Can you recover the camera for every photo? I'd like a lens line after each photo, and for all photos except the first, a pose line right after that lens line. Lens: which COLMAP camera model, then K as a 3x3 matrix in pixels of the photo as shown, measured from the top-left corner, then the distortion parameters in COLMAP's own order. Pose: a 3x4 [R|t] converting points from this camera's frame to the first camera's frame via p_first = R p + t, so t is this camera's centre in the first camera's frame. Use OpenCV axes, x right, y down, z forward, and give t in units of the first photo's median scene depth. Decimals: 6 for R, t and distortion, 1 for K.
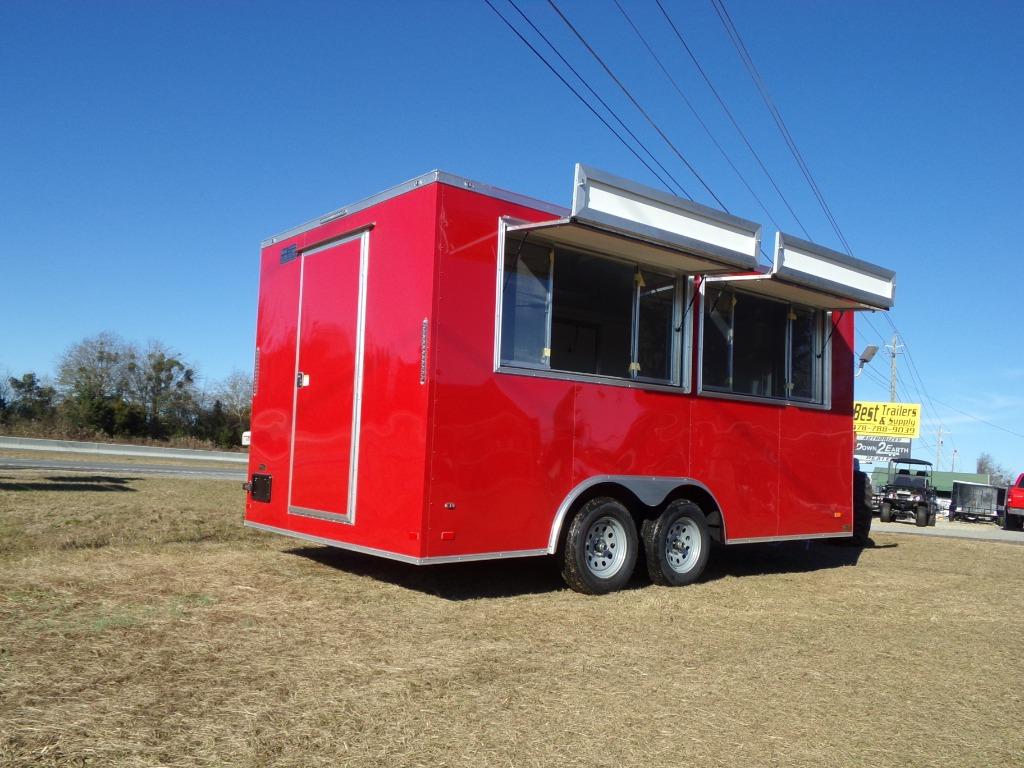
lens RADIAL K [[845.0, 0, 499.8], [0, 845.0, 394.6], [0, 0, 1]] dist [-0.006952, -0.010446]
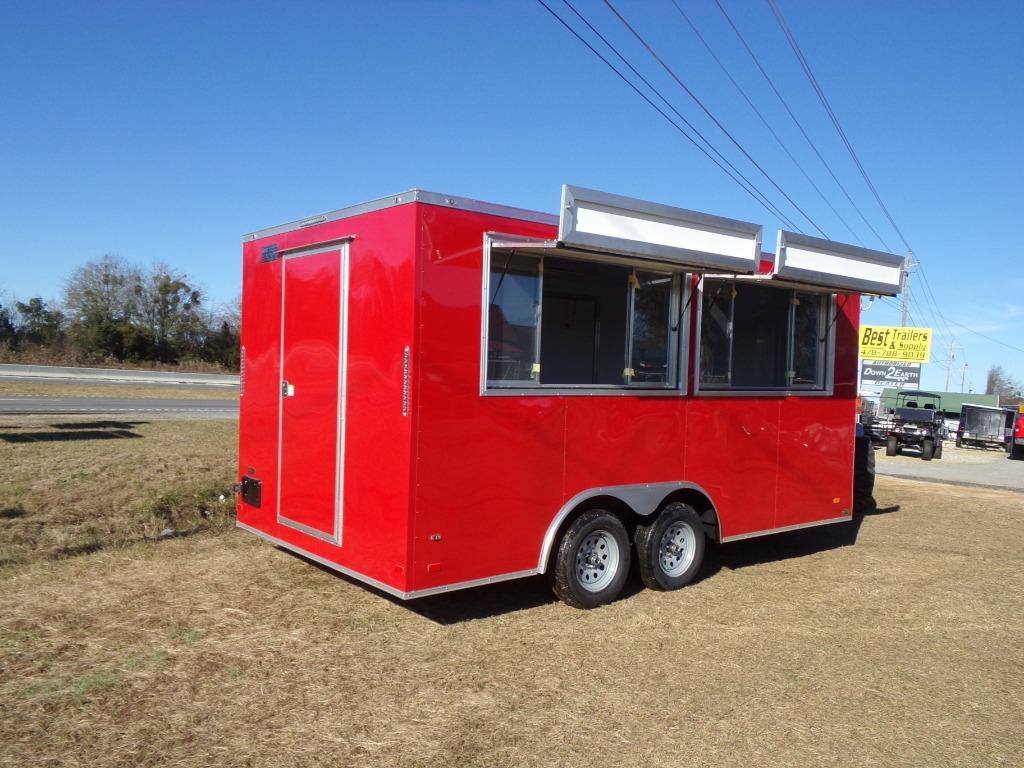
lens RADIAL K [[845.0, 0, 499.8], [0, 845.0, 394.6], [0, 0, 1]] dist [-0.006952, -0.010446]
pose [[0.999898, -0.008717, -0.011312, 0.021534], [0.009809, 0.994904, 0.100350, -0.101290], [0.010379, -0.100450, 0.994888, 0.029864]]
